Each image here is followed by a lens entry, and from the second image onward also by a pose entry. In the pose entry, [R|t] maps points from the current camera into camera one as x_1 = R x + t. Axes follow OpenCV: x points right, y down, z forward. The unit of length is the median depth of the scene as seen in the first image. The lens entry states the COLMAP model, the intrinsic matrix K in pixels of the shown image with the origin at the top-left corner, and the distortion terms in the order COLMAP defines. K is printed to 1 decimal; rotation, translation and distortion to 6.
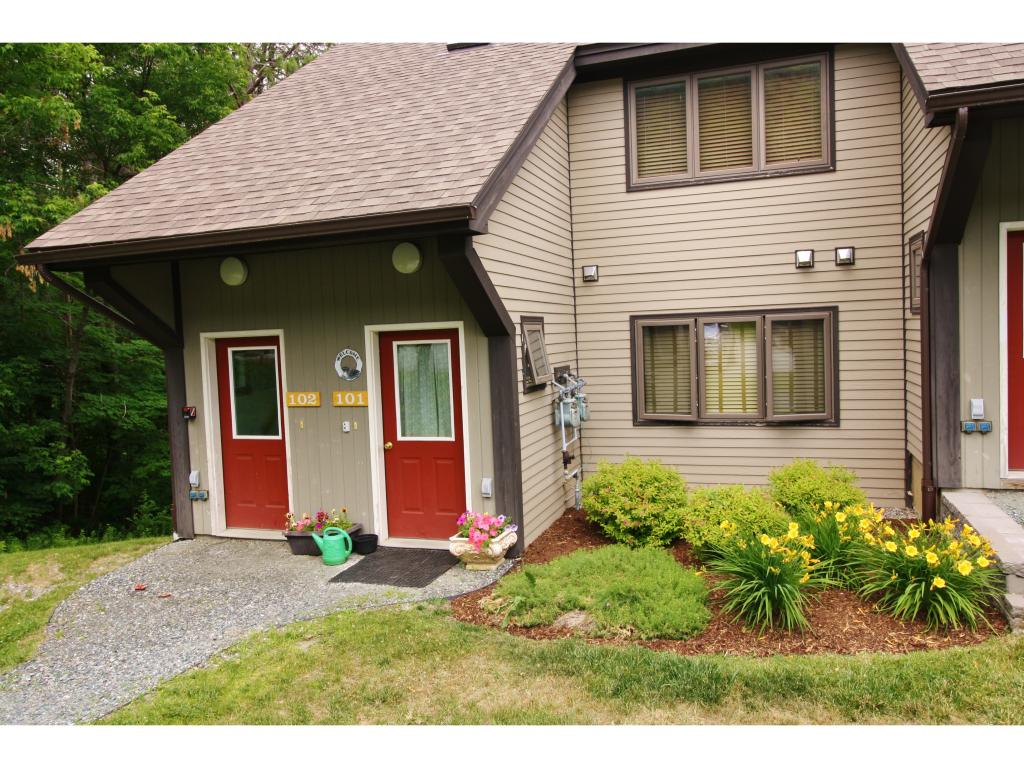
lens RADIAL K [[756.0, 0, 511.1], [0, 756.0, 380.5], [0, 0, 1]] dist [0.006767, 0.003029]
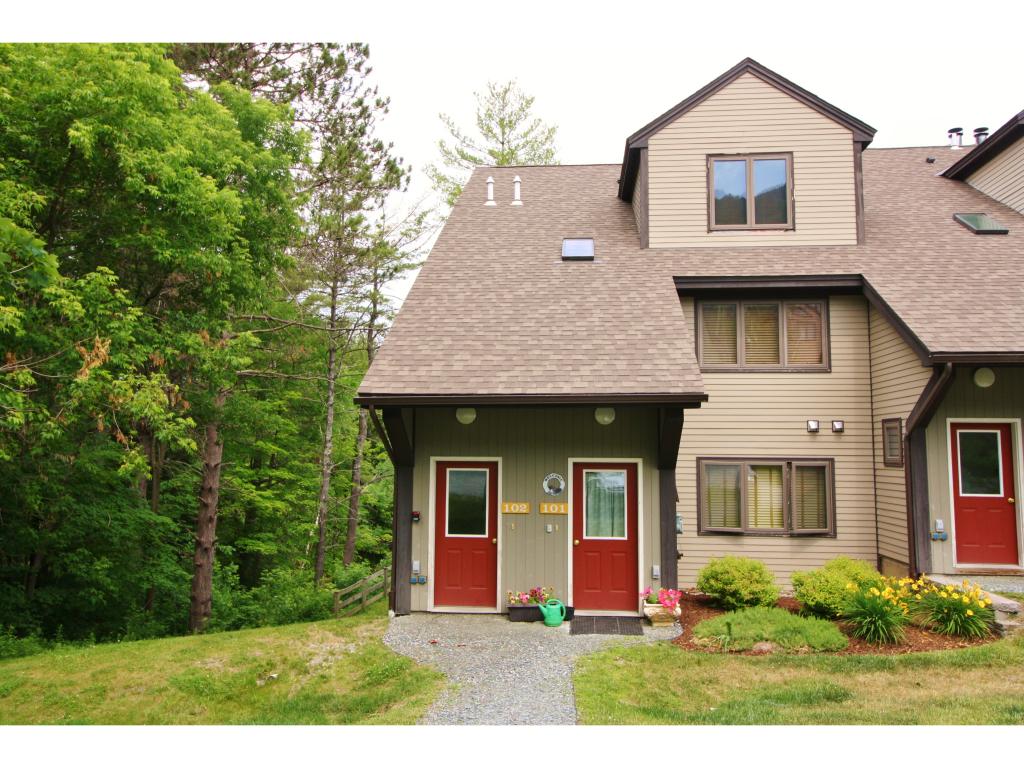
lens RADIAL K [[787.9, 0, 512.0], [0, 787.9, 384.0], [0, 0, 1]] dist [0.014029, 0.001481]
pose [[0.967543, 0.069048, 0.243090, -0.648321], [-0.030507, 0.986827, -0.158877, 0.030224], [-0.250858, 0.146305, 0.956904, -0.425794]]
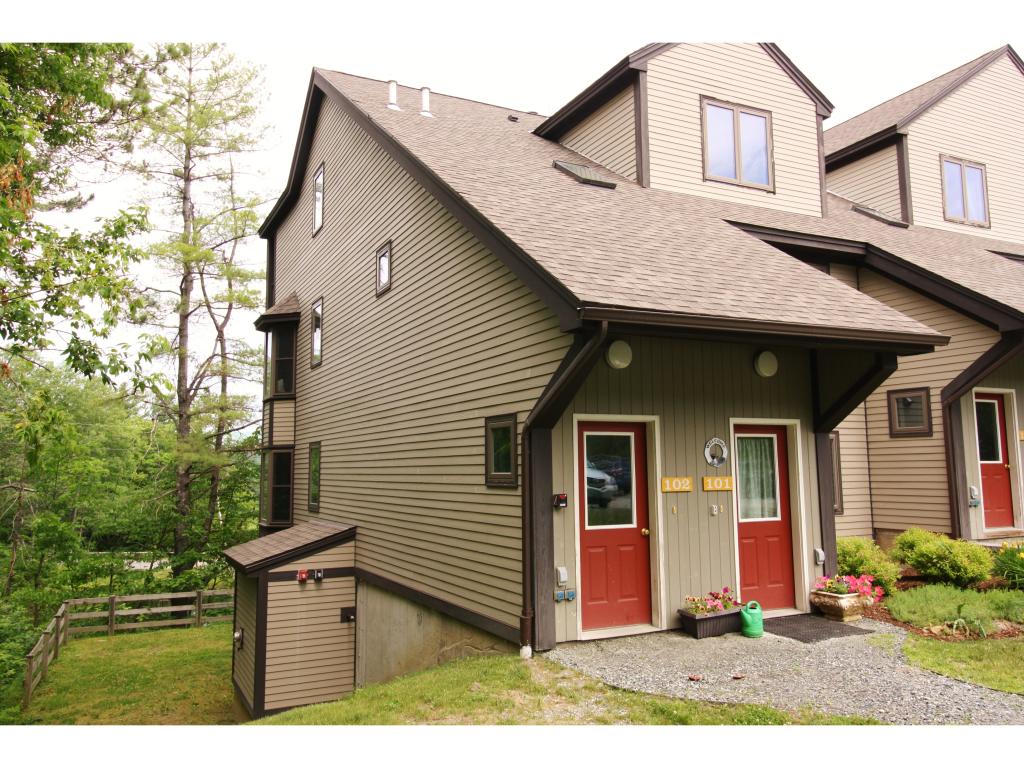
lens RADIAL K [[807.8, 0, 512.0], [0, 807.8, 384.0], [0, 0, 1]] dist [0.002812, 0.001085]
pose [[0.703744, 0.106848, 0.702373, -1.216982], [0.026097, 0.984071, -0.175849, 0.077506], [-0.709974, 0.142082, 0.689746, 0.377608]]
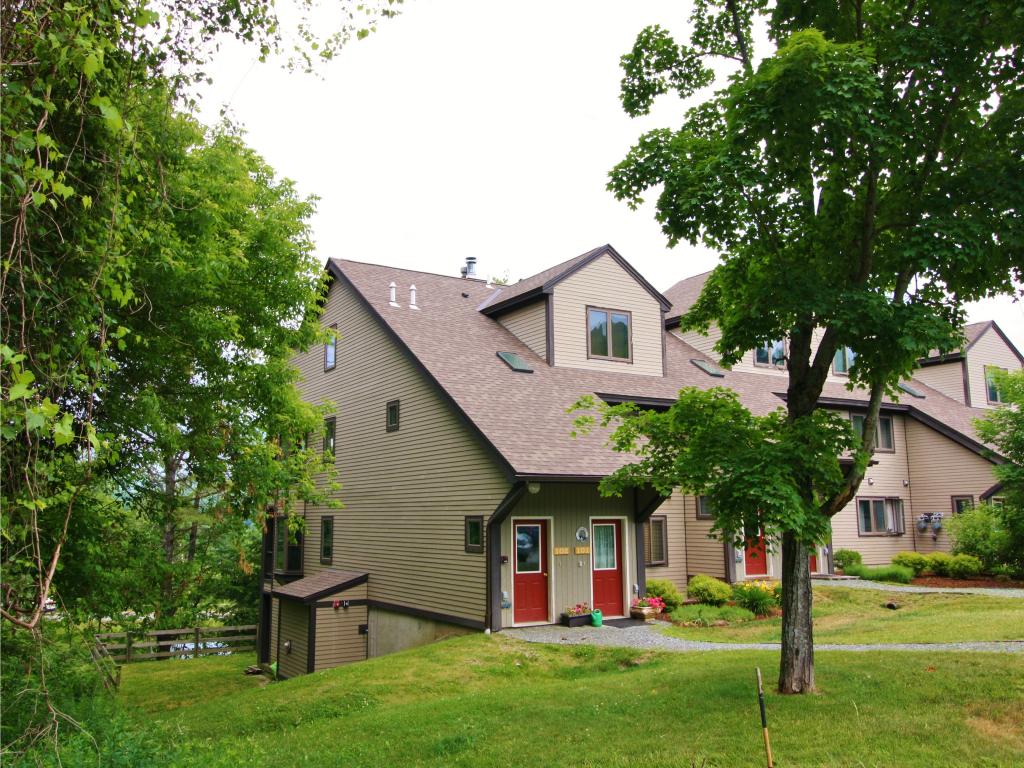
lens RADIAL K [[875.2, 0, 491.9], [0, 875.2, 385.8], [0, 0, 1]] dist [0.012614, -0.000379]
pose [[0.642916, 0.150156, 0.751074, -2.248277], [0.024980, 0.975963, -0.216499, 0.096839], [-0.765529, 0.157952, 0.623712, -0.413902]]
